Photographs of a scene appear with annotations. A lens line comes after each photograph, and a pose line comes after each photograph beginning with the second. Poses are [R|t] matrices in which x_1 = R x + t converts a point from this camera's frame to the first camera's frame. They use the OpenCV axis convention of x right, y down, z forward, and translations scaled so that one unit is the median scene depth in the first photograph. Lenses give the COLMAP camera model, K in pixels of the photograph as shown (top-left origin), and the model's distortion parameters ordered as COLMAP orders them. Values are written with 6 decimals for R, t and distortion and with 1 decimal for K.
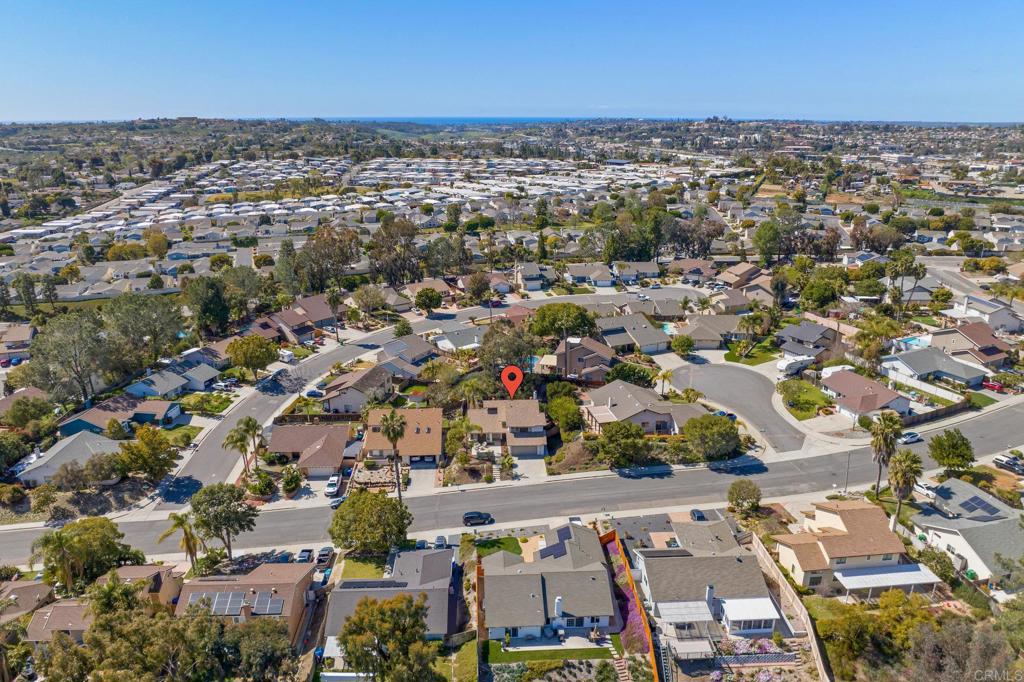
lens RADIAL K [[724.5, 0, 512.0], [0, 724.5, 341.0], [0, 0, 1]] dist [-0.042793, -0.001212]
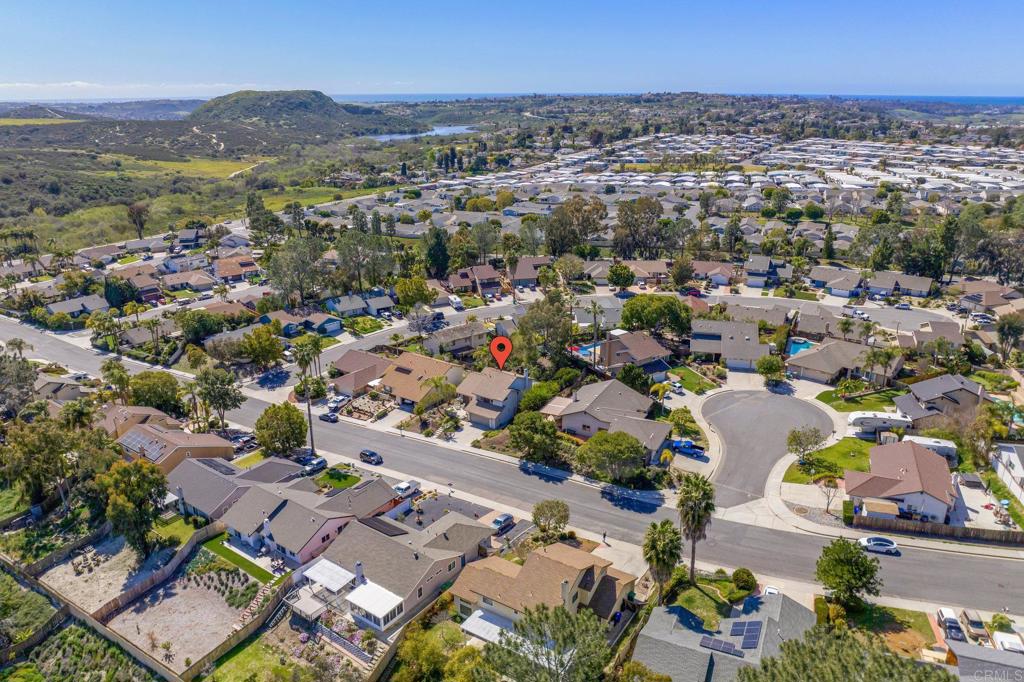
lens RADIAL K [[724.5, 0, 512.0], [0, 724.5, 341.0], [0, 0, 1]] dist [-0.042793, -0.001212]
pose [[0.781606, 0.201934, -0.590182, 0.578942], [-0.183912, 0.978693, 0.091303, -0.053373], [0.596045, 0.037179, 0.802090, 0.188131]]
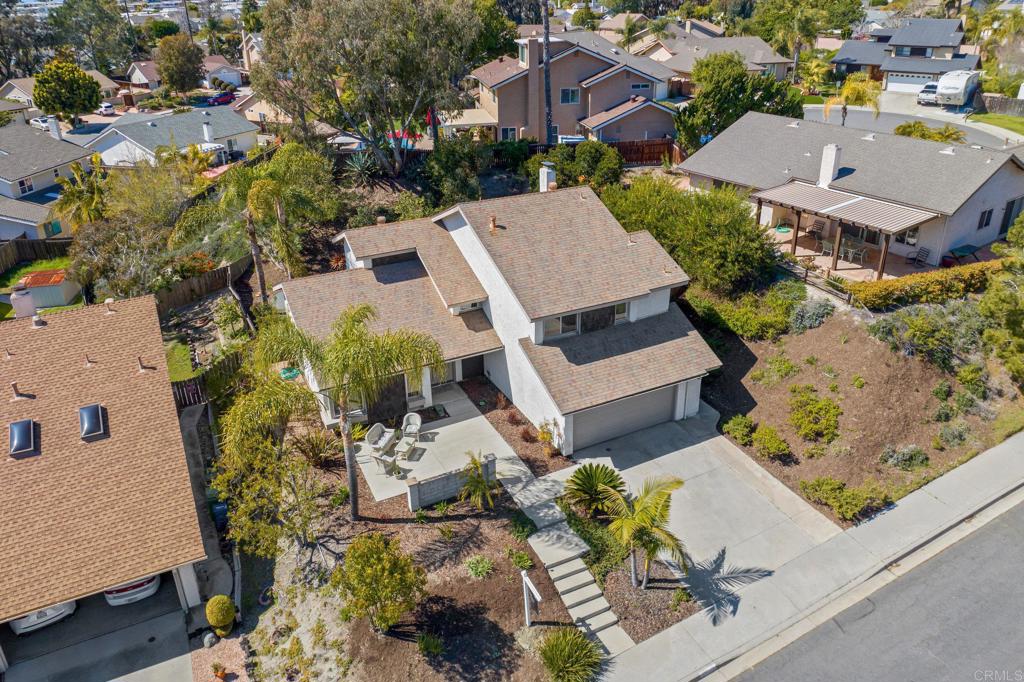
lens RADIAL K [[724.5, 0, 512.0], [0, 724.5, 341.0], [0, 0, 1]] dist [-0.042793, -0.001212]
pose [[0.915832, -0.190873, 0.353299, -0.075467], [0.136304, 0.975337, 0.173604, 0.082461], [-0.377722, -0.110835, 0.919262, 0.757332]]
